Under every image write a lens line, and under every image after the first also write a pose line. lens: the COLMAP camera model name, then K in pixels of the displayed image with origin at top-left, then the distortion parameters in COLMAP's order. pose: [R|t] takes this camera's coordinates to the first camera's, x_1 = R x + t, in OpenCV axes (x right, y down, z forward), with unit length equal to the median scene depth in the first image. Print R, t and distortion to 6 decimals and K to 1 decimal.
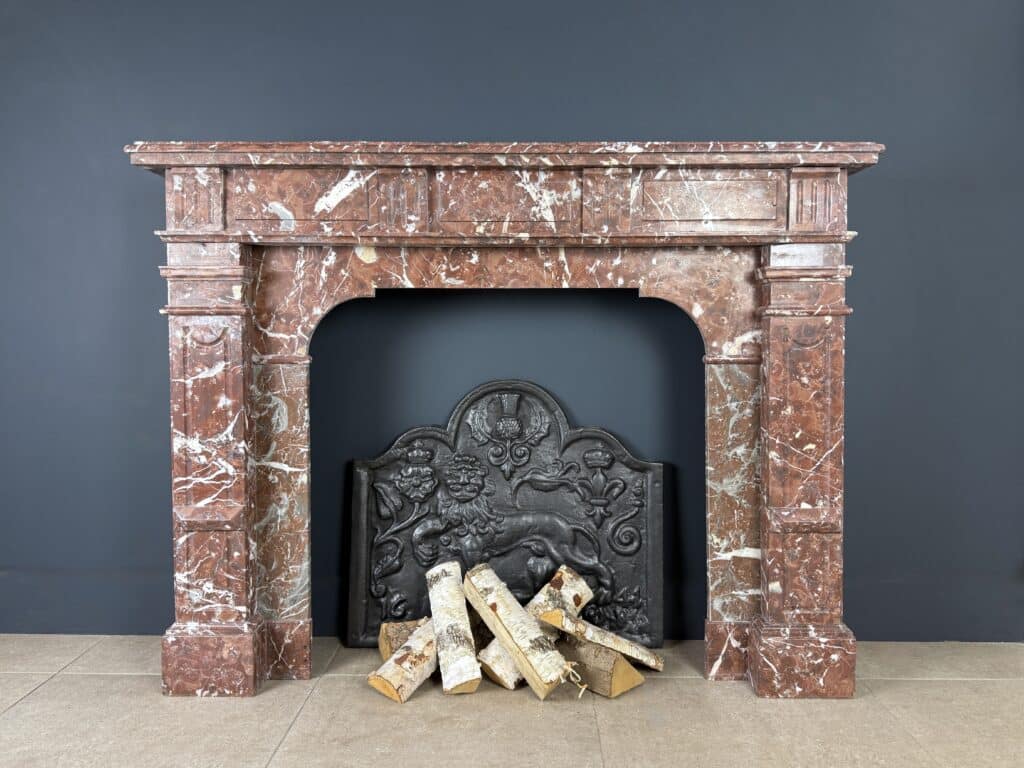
lens RADIAL K [[733.0, 0, 519.9], [0, 733.0, 364.2], [0, 0, 1]] dist [0.140487, -0.275842]
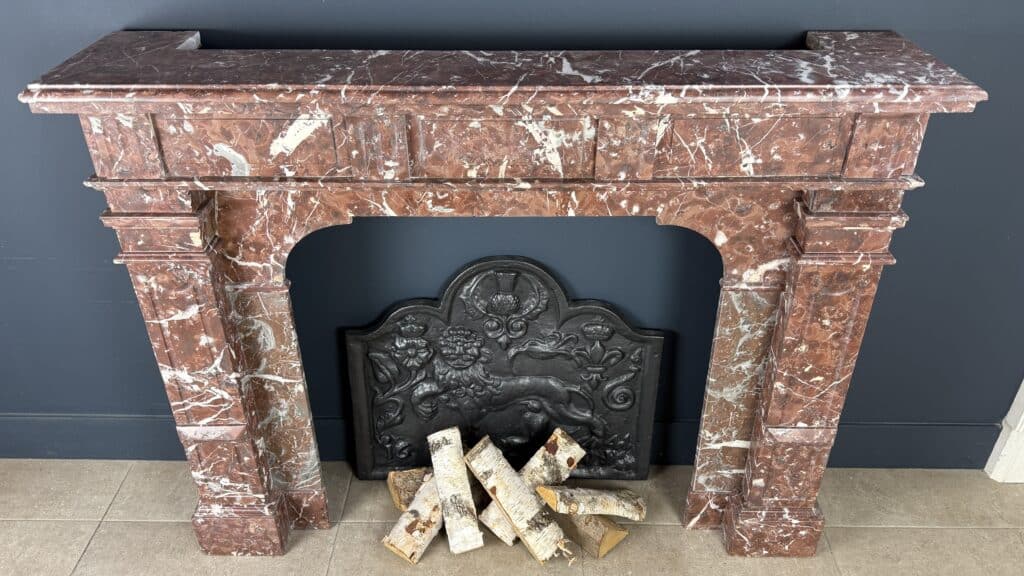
lens RADIAL K [[764.6, 0, 503.0], [0, 764.6, 288.0], [0, 0, 1]] dist [0.177468, -0.401670]
pose [[0.999980, -0.005569, -0.003012, -0.016498], [0.006328, 0.865757, 0.500424, -0.485575], [-0.000179, -0.500433, 0.865775, 0.173526]]
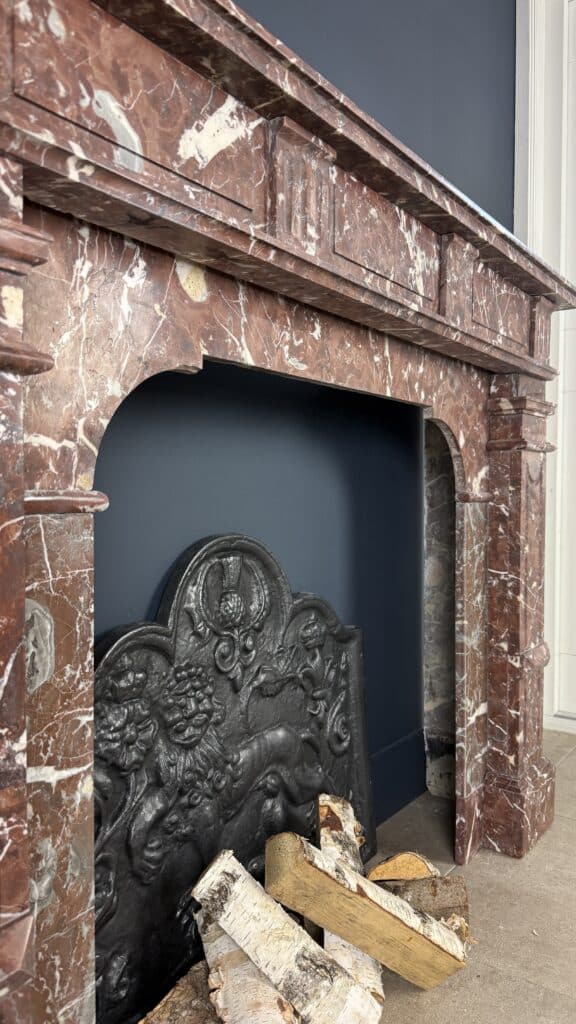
lens RADIAL K [[725.4, 0, 286.5], [0, 725.4, 517.0], [0, 0, 1]] dist [0.111855, -0.221873]
pose [[0.581244, -0.025998, 0.813314, -0.566947], [0.030234, 0.999489, 0.010342, 0.001422], [-0.813167, 0.018579, 0.581733, 0.676789]]
